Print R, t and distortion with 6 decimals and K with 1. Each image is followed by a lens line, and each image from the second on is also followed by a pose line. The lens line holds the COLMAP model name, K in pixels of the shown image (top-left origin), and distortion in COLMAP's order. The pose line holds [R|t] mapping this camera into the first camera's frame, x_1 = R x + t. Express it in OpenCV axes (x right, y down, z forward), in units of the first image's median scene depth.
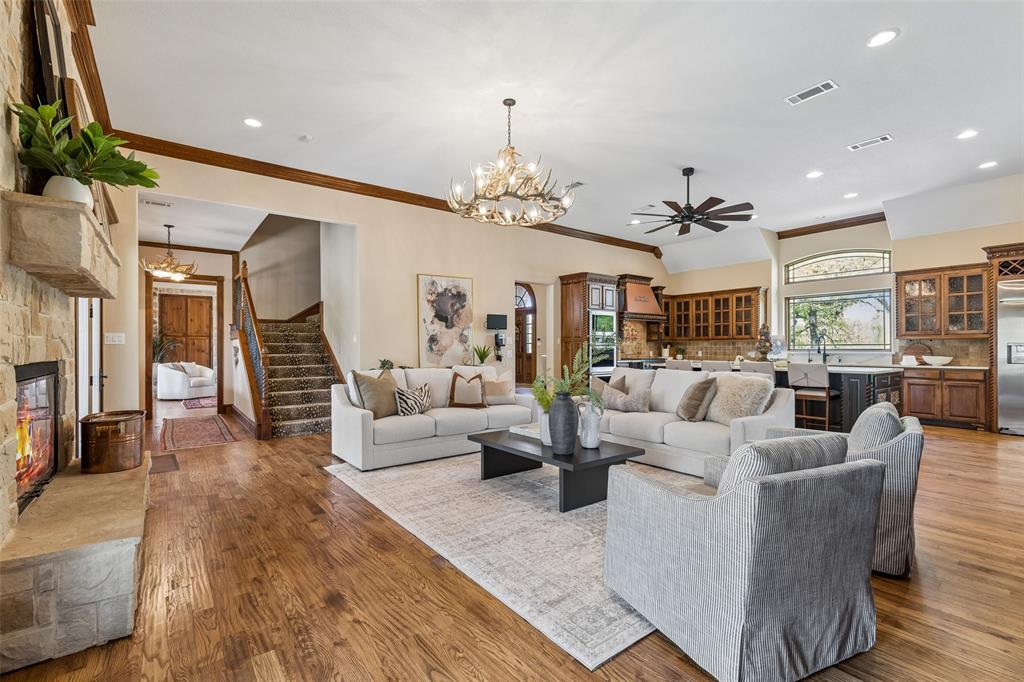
lens RADIAL K [[458.5, 0, 513.0], [0, 458.5, 343.4], [0, 0, 1]] dist [-0.002042, -0.000182]
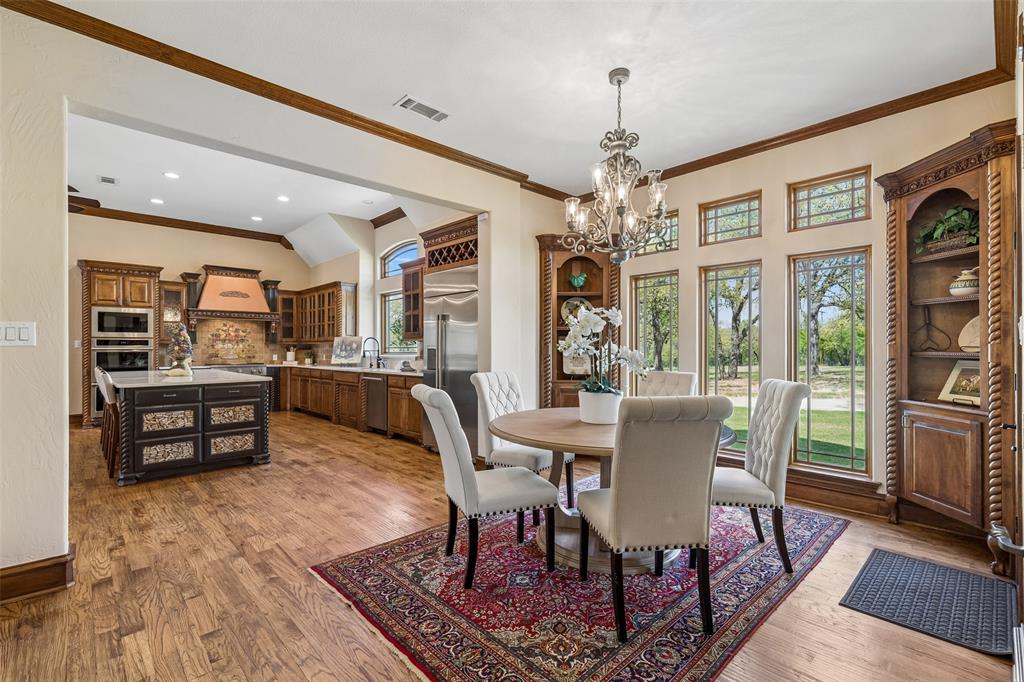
lens RADIAL K [[458.5, 0, 510.8], [0, 458.5, 343.5], [0, 0, 1]] dist [-0.002042, -0.000182]
pose [[0.994925, -0.000439, 0.100616, 0.692425], [0.000454, 1.000000, -0.000123, -0.004344], [-0.100616, 0.000168, 0.994925, 0.085441]]
